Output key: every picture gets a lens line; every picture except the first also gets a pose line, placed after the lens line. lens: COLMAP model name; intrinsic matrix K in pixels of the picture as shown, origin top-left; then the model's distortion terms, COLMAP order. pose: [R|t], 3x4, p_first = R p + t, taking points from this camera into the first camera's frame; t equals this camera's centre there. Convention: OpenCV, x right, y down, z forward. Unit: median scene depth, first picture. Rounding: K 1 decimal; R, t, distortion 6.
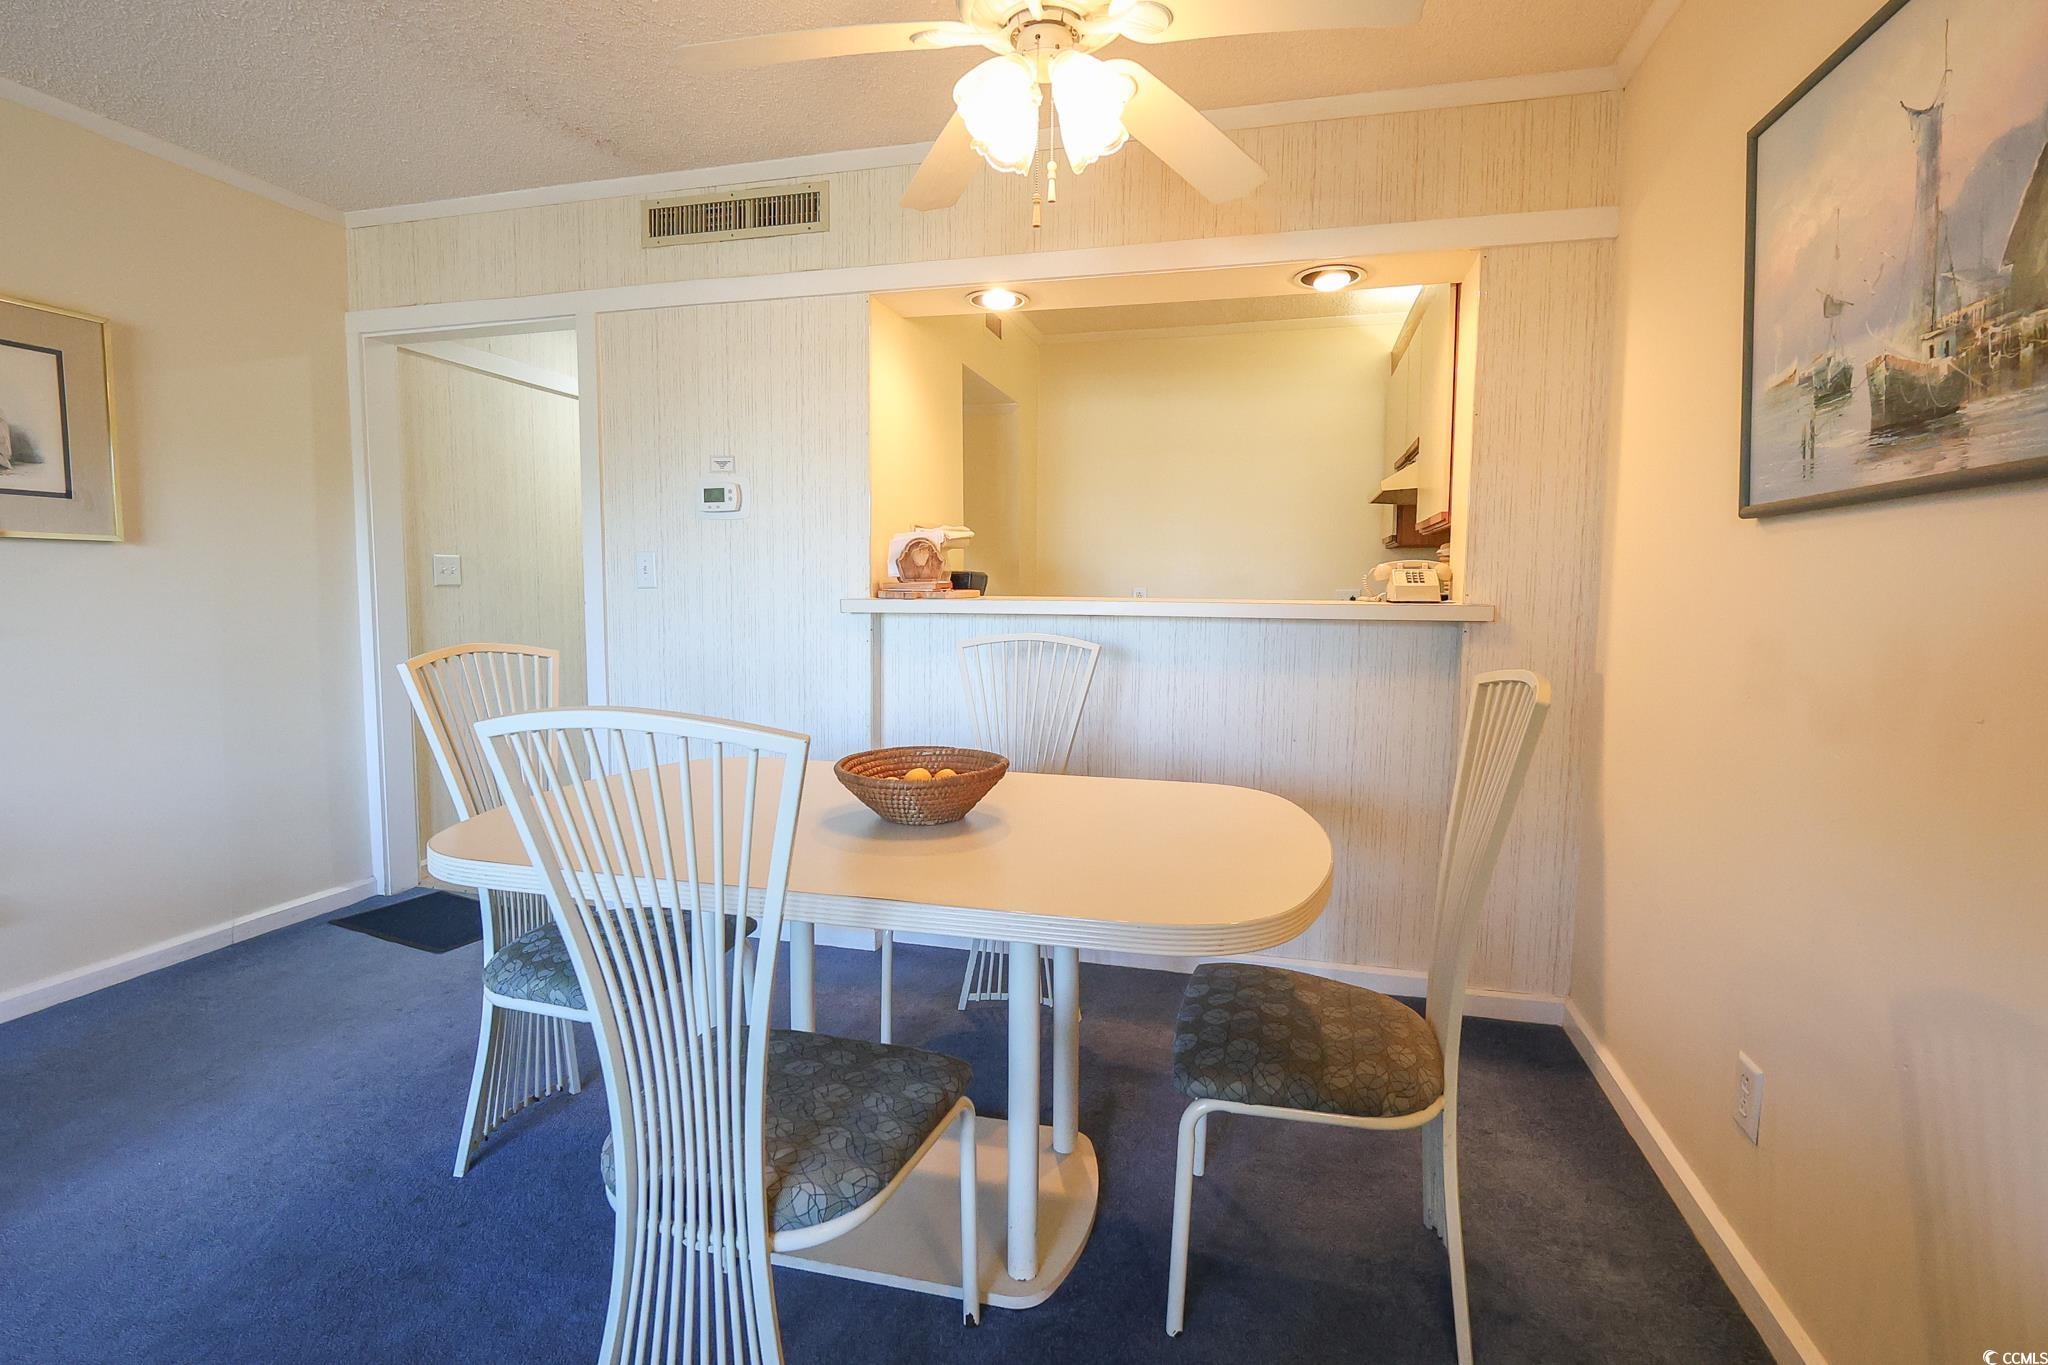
lens RADIAL K [[962.4, 0, 1025.2], [0, 962.4, 672.6], [0, 0, 1]] dist [-0.011697, 0.000411]
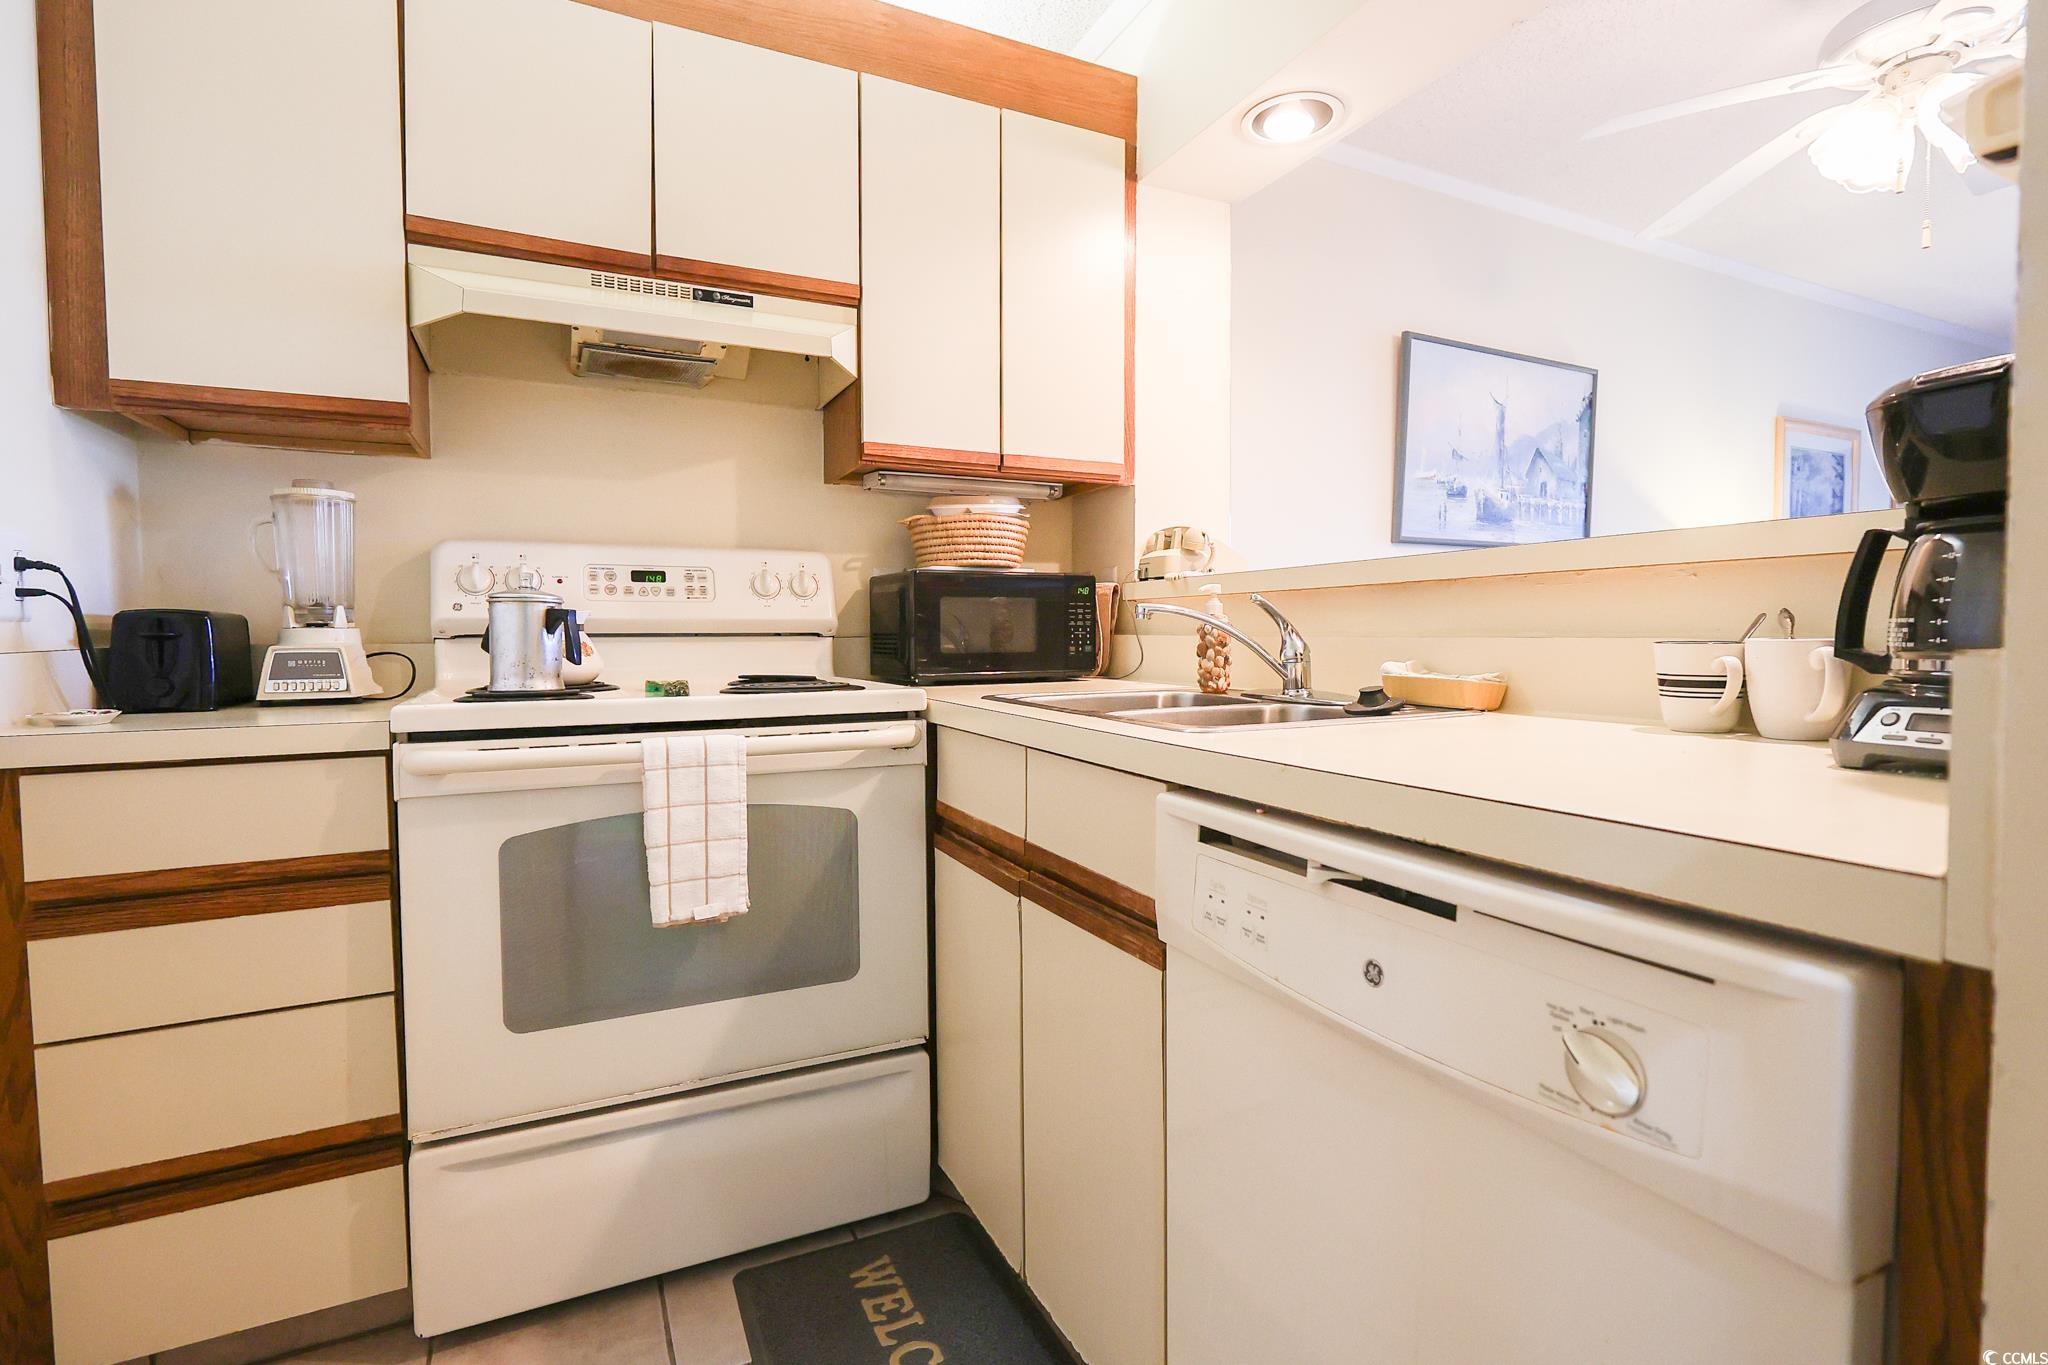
lens RADIAL K [[962.4, 0, 1025.2], [0, 962.4, 676.6], [0, 0, 1]] dist [-0.011697, 0.000411]
pose [[-0.652444, -0.034981, 0.757030, -0.233258], [0.068925, 0.992055, 0.105243, -0.195710], [-0.754696, 0.120844, -0.644849, 3.611053]]
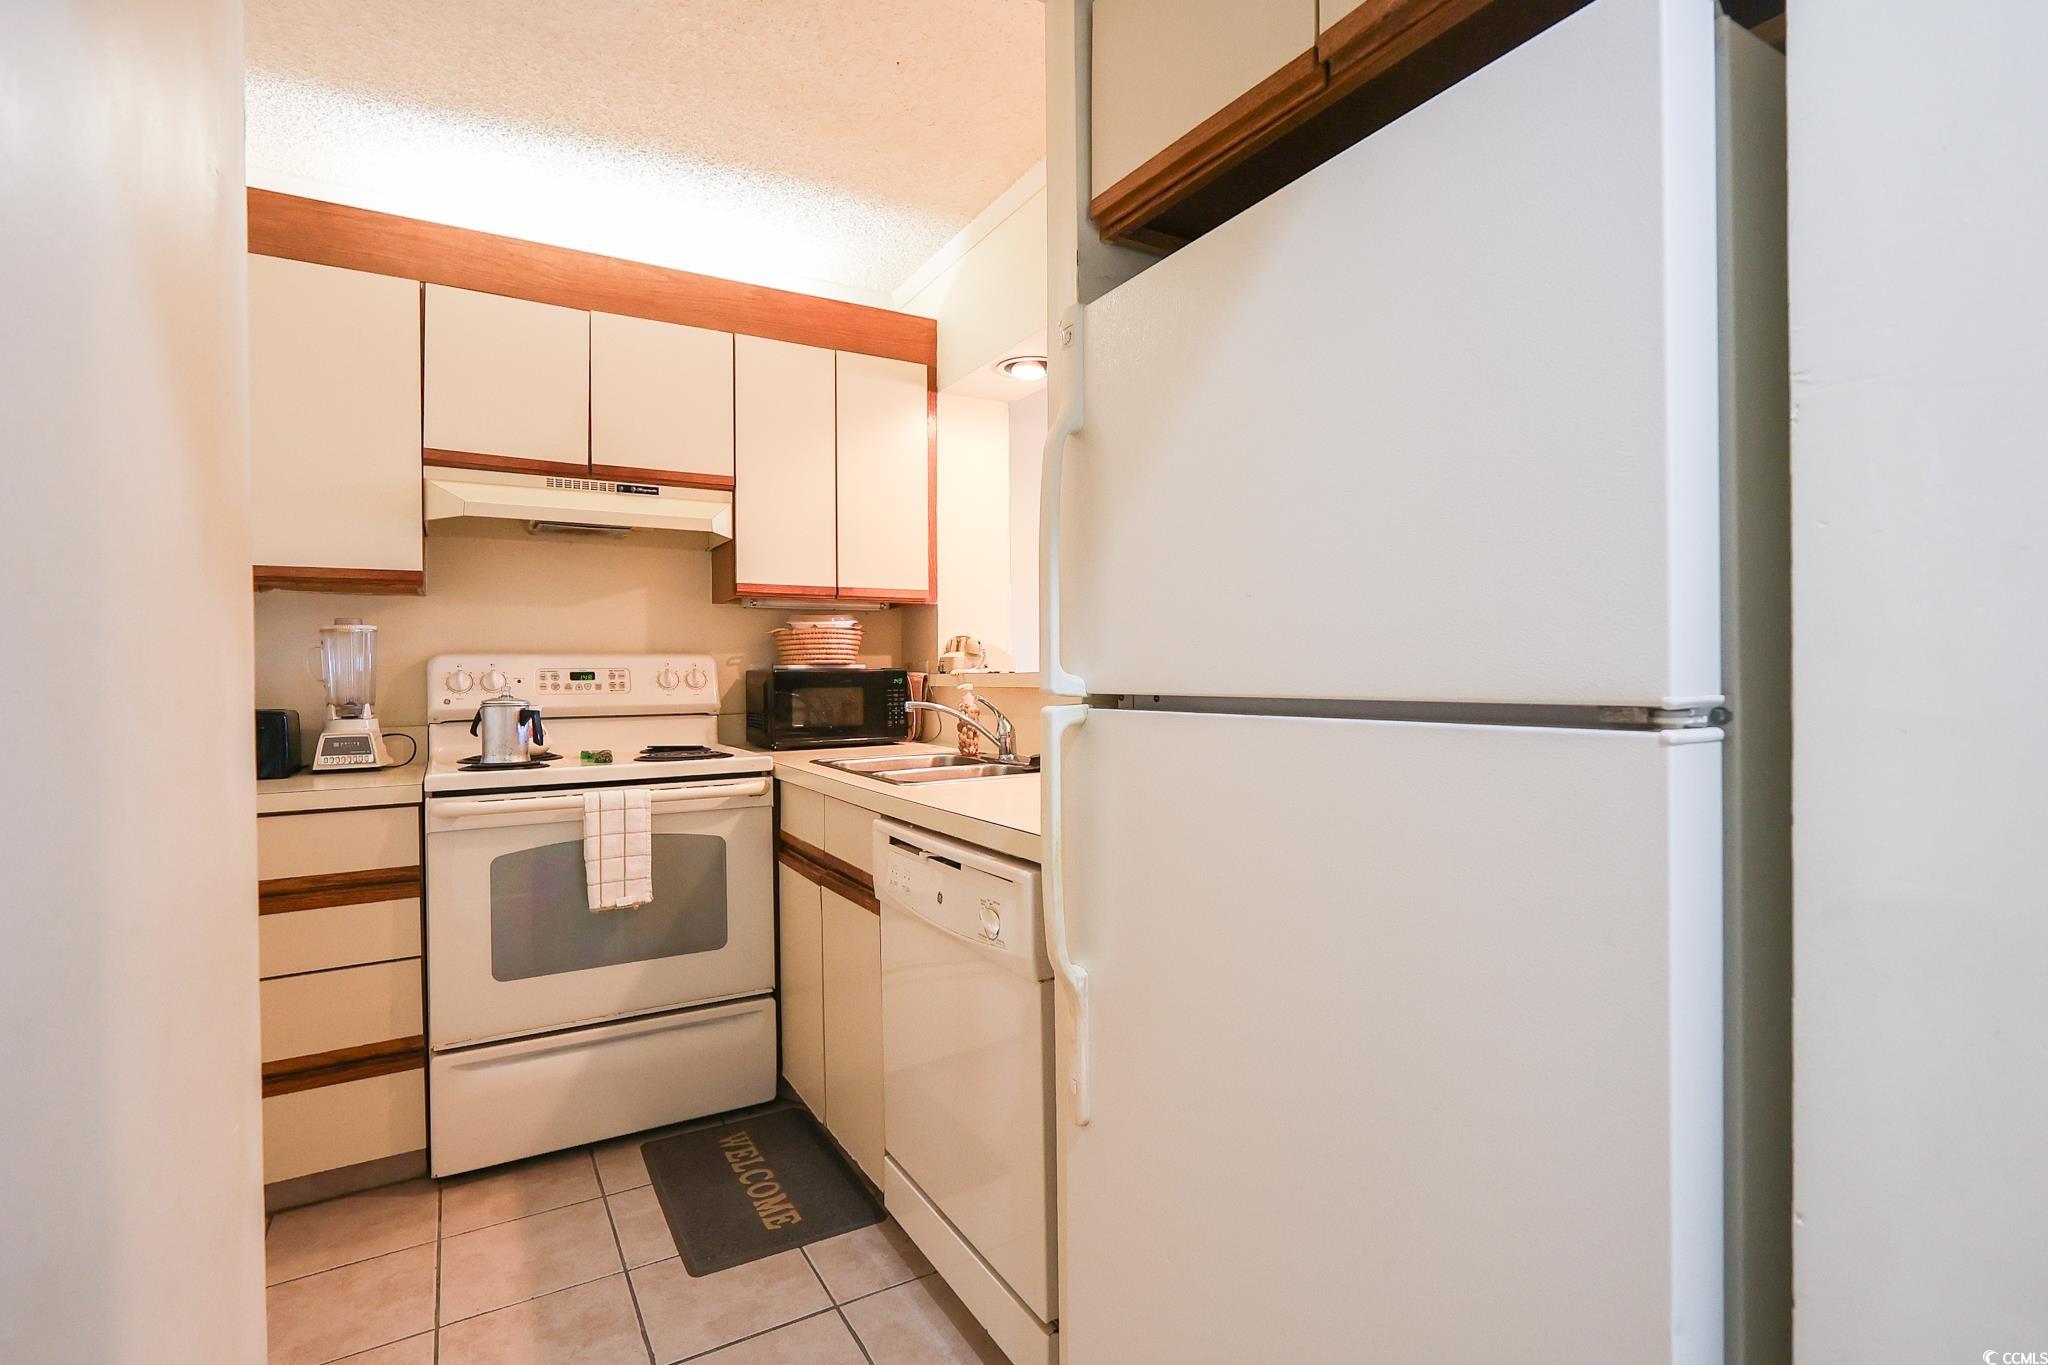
lens RADIAL K [[962.4, 0, 1024.4], [0, 962.4, 676.3], [0, 0, 1]] dist [-0.011697, 0.000411]
pose [[-0.710533, 0.000900, 0.703663, -0.931698], [0.070108, 0.995114, 0.069520, -0.318280], [-0.700163, 0.098729, -0.707124, 3.900405]]
